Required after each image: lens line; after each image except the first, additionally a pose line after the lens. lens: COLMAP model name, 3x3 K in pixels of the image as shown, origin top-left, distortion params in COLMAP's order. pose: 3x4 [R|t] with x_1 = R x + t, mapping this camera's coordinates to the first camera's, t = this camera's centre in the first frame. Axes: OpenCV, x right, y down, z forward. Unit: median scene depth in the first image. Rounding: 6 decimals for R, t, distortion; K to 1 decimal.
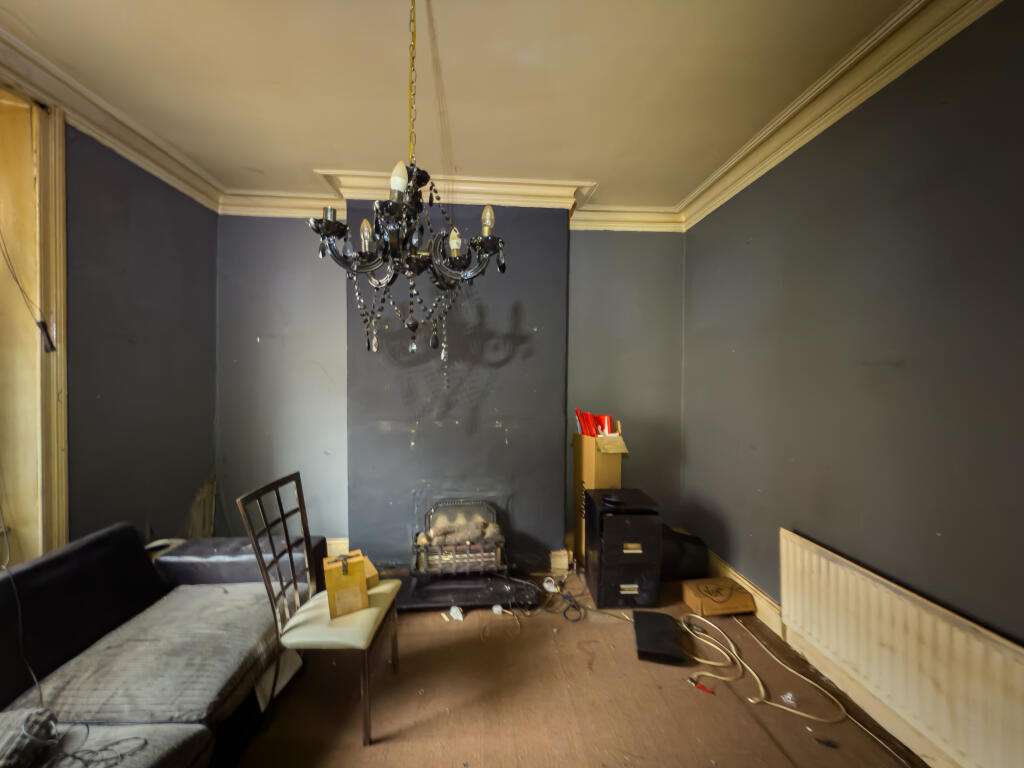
lens RADIAL K [[405.9, 0, 500.1], [0, 405.9, 386.3], [0, 0, 1]] dist [-0.001413, 0.000063]
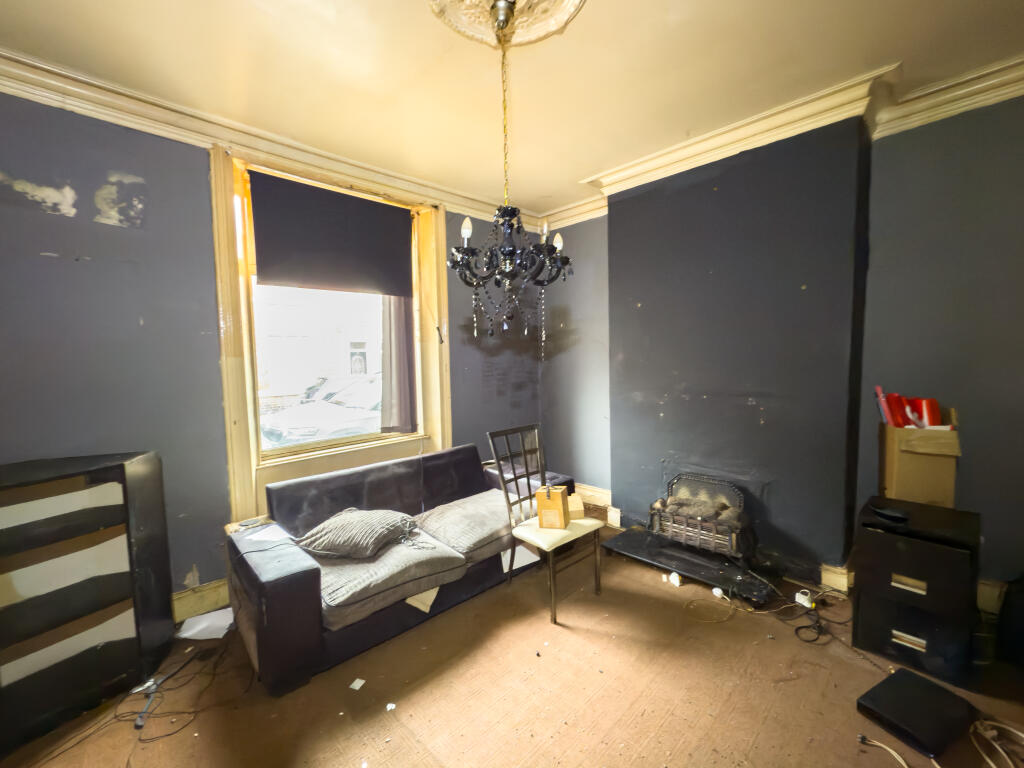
lens RADIAL K [[414.0, 0, 507.3], [0, 414.0, 384.1], [0, 0, 1]] dist [-0.000230, 0.000075]
pose [[0.650542, 0.031765, -0.758806, 0.368495], [0.011630, 0.998591, 0.051774, 0.003092], [0.759382, -0.042506, 0.649256, 0.009221]]
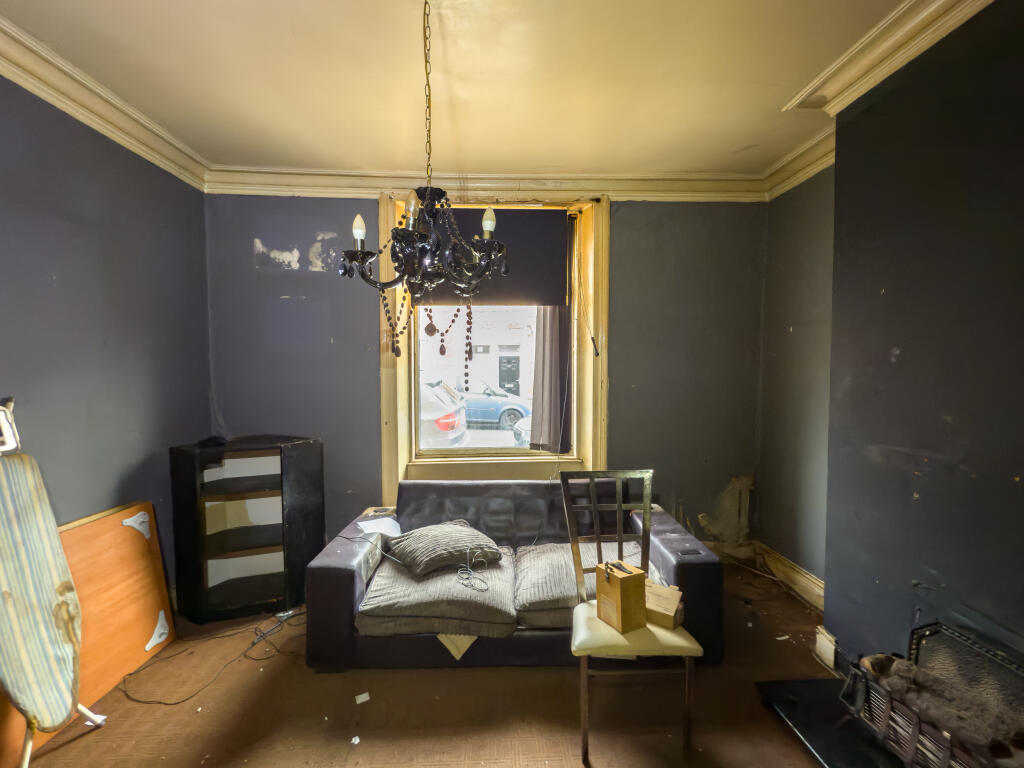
lens RADIAL K [[416.5, 0, 508.4], [0, 416.5, 385.4], [0, 0, 1]] dist [-0.000297, -0.000126]
pose [[0.001756, 0.038480, -0.999258, 0.377147], [-0.018849, 0.999083, 0.038441, -0.020663], [0.999821, 0.018767, 0.002479, 0.490805]]
